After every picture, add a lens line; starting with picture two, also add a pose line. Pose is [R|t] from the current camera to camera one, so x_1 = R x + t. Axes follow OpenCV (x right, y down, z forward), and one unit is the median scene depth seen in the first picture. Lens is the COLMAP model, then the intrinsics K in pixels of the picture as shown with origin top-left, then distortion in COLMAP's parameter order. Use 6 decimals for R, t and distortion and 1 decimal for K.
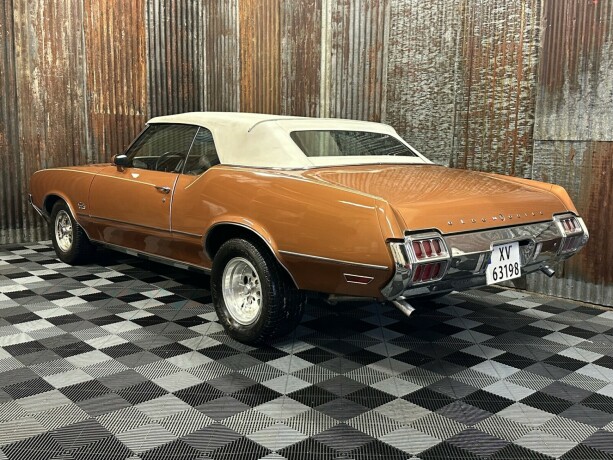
lens RADIAL K [[649.1, 0, 304.3], [0, 649.1, 231.1], [0, 0, 1]] dist [0.175308, -0.361555]
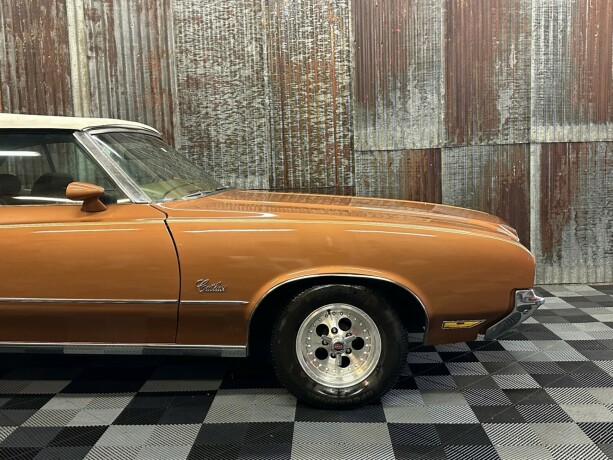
lens RADIAL K [[623.8, 0, 315.6], [0, 623.8, 229.7], [0, 0, 1]] dist [0.182321, -0.364635]
pose [[0.691656, -0.105997, 0.714406, -0.371015], [0.143993, 0.989551, 0.007412, -0.020288], [-0.707727, 0.097743, 0.699692, 0.265353]]
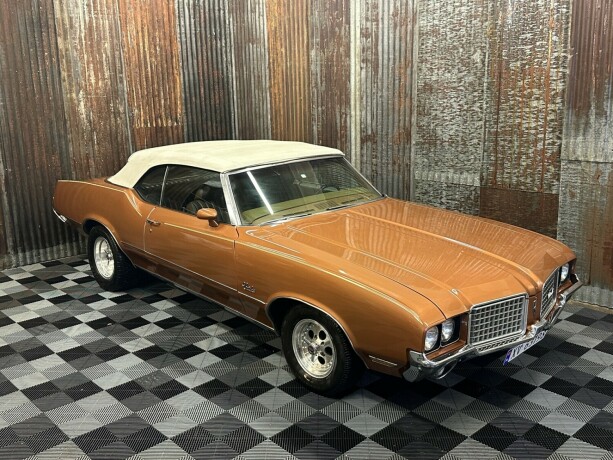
lens RADIAL K [[626.2, 0, 306.5], [0, 626.2, 230.0], [0, 0, 1]] dist [0.190364, -0.418205]
pose [[0.999198, -0.039945, 0.002715, -0.061455], [0.039580, 0.995733, 0.083358, -0.102429], [-0.006033, -0.083184, 0.996516, -0.037933]]
